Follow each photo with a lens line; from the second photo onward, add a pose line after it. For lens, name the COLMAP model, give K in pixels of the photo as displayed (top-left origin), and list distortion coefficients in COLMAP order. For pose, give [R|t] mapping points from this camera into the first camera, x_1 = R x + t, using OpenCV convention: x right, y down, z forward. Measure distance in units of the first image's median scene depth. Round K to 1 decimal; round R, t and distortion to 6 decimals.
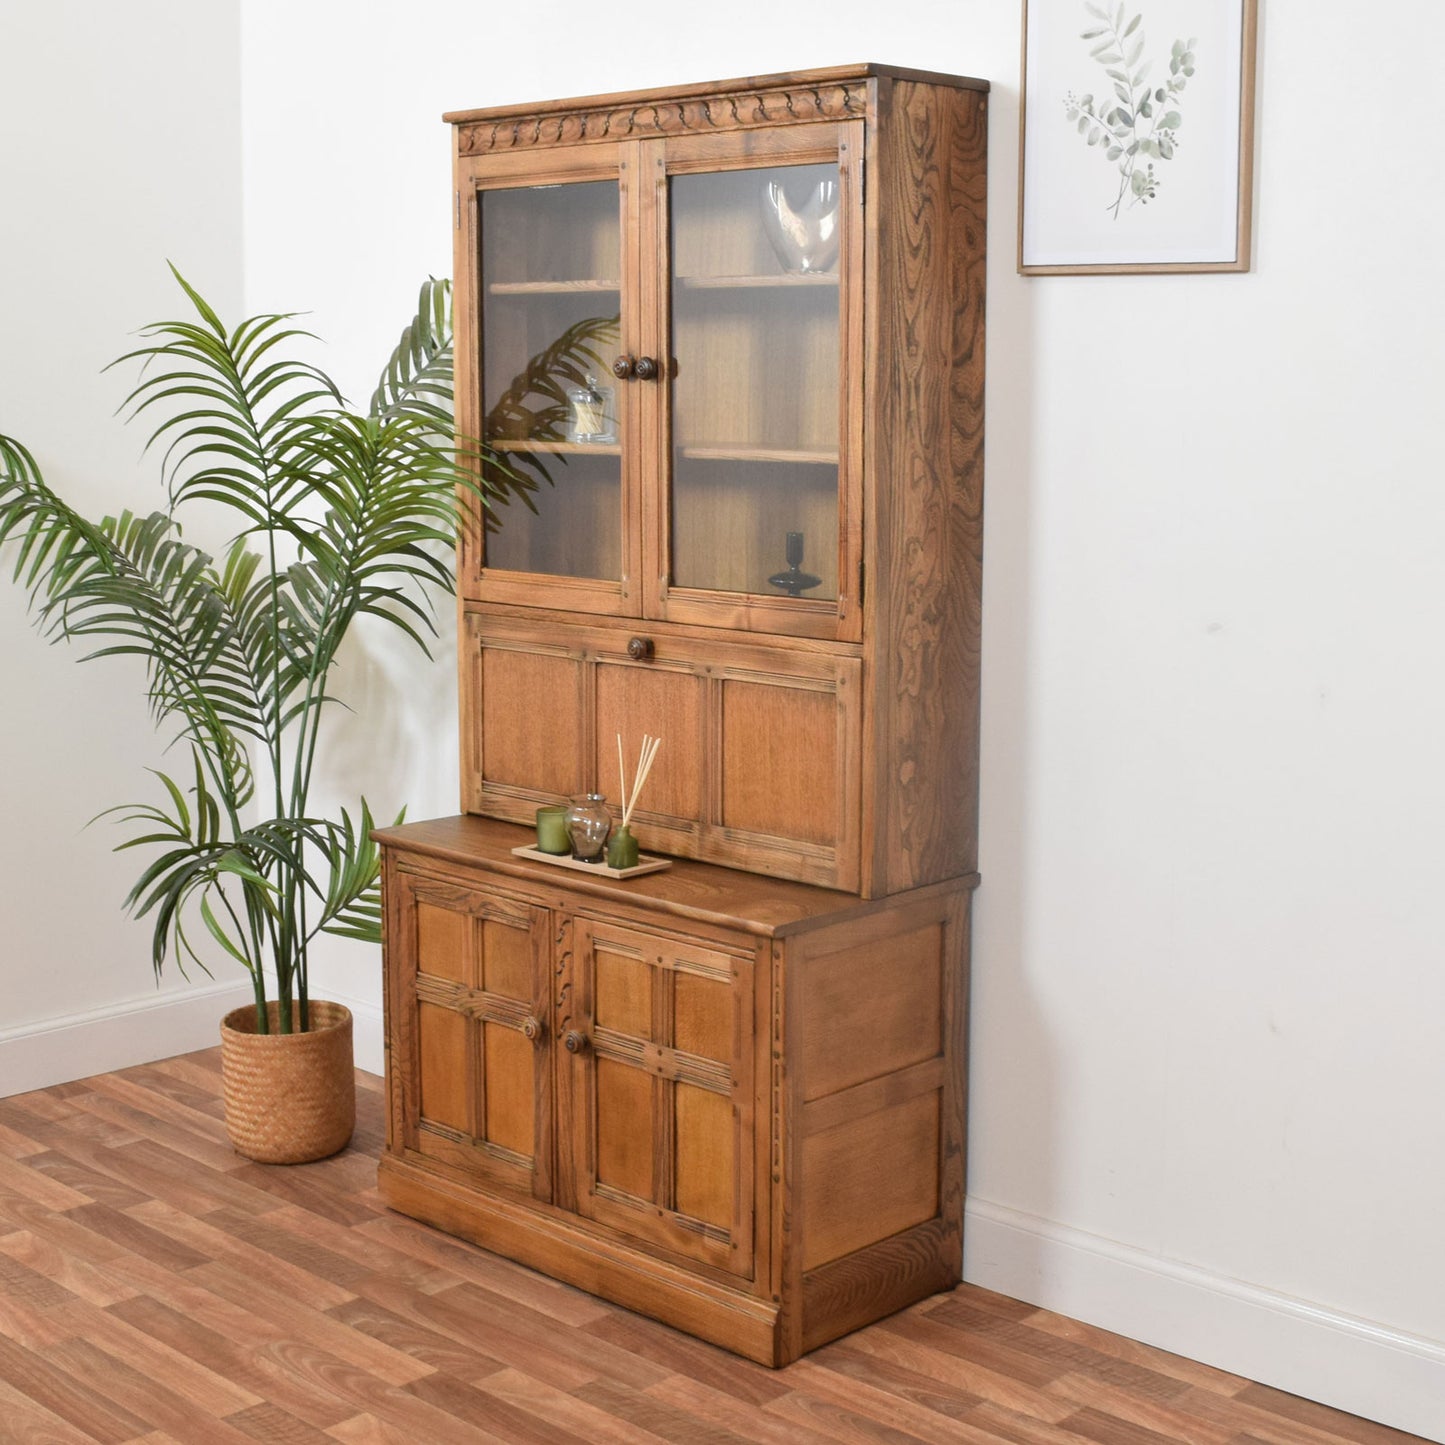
lens RADIAL K [[2294.6, 0, 621.1], [0, 2294.6, 645.4], [0, 0, 1]] dist [-0.036686, 0.026807]
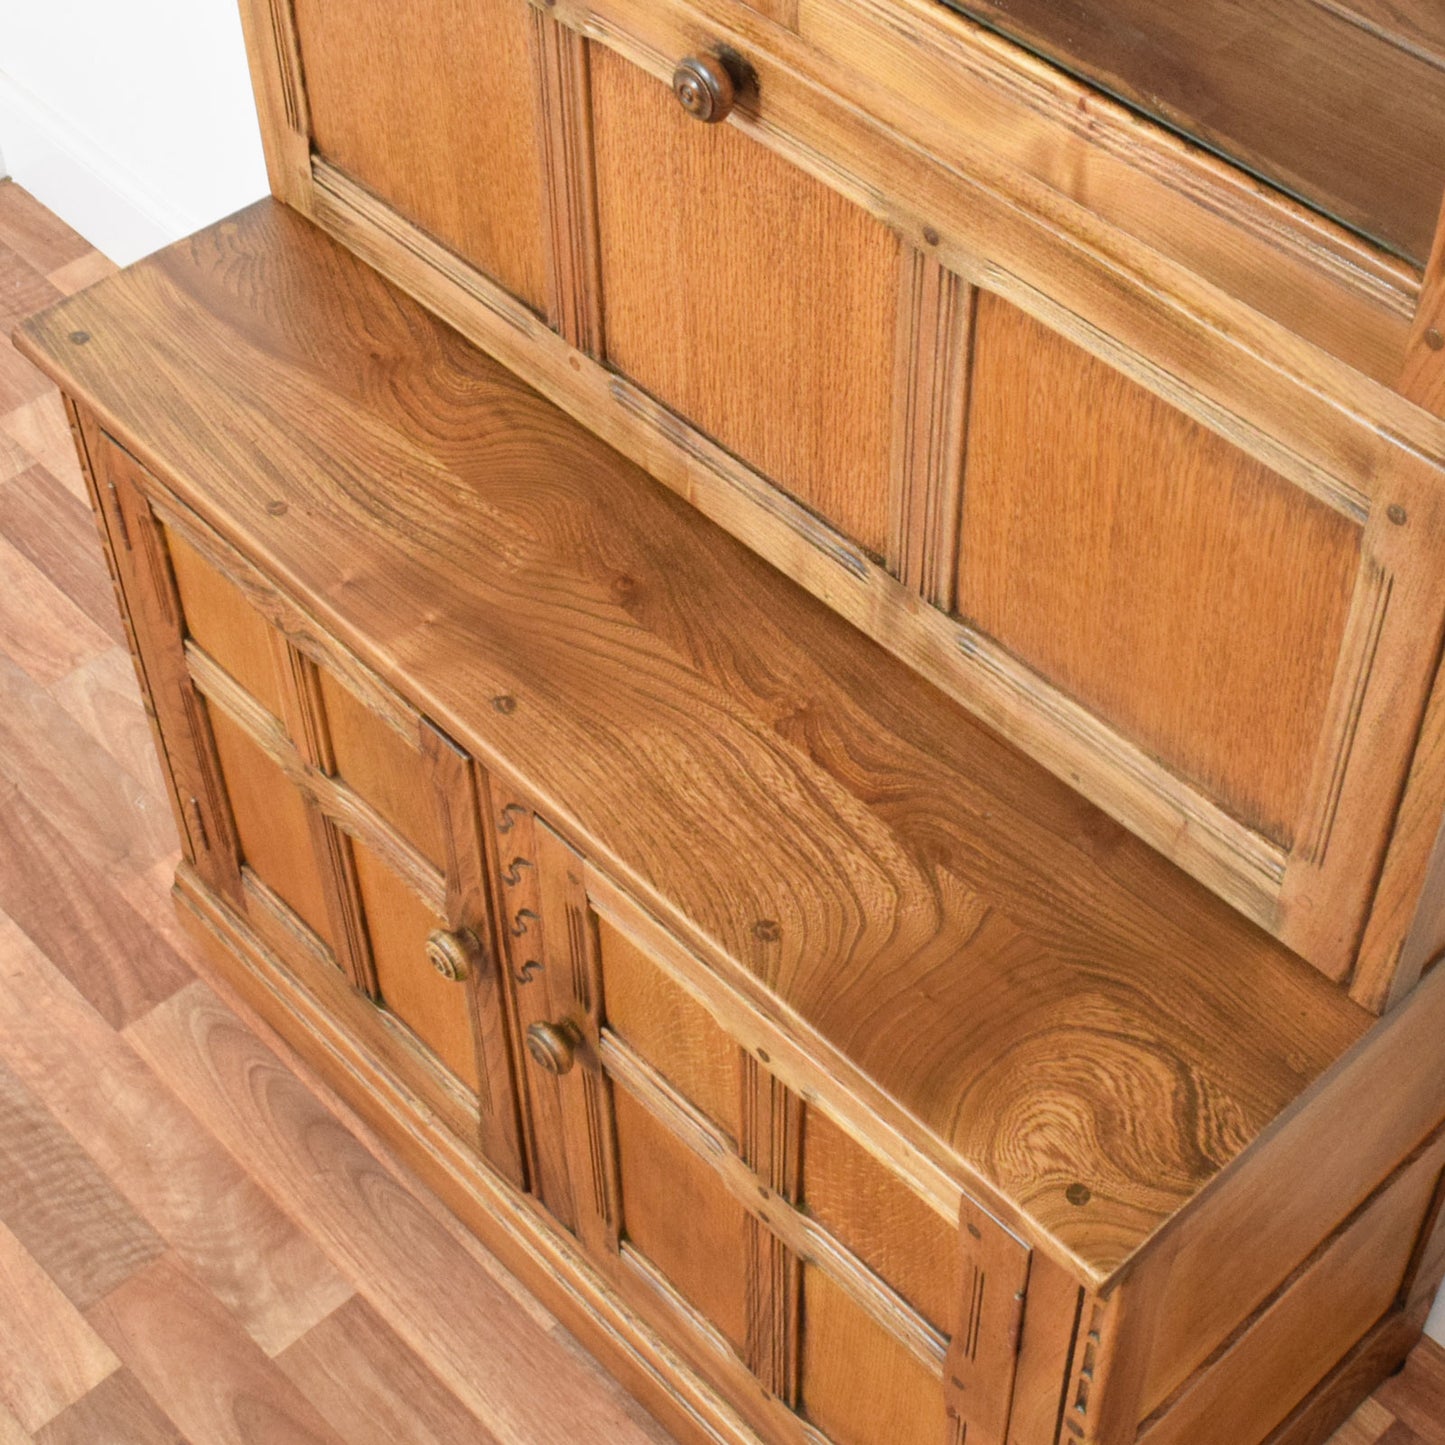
lens RADIAL K [[2762.3, 0, 681.6], [0, 2762.3, 658.0], [0, 0, 1]] dist [0.000790, 0.182127]
pose [[0.999215, 0.009661, -0.038413, 0.019709], [0.017452, 0.763215, 0.645909, -0.187455], [0.035558, -0.646073, 0.762447, 0.684198]]
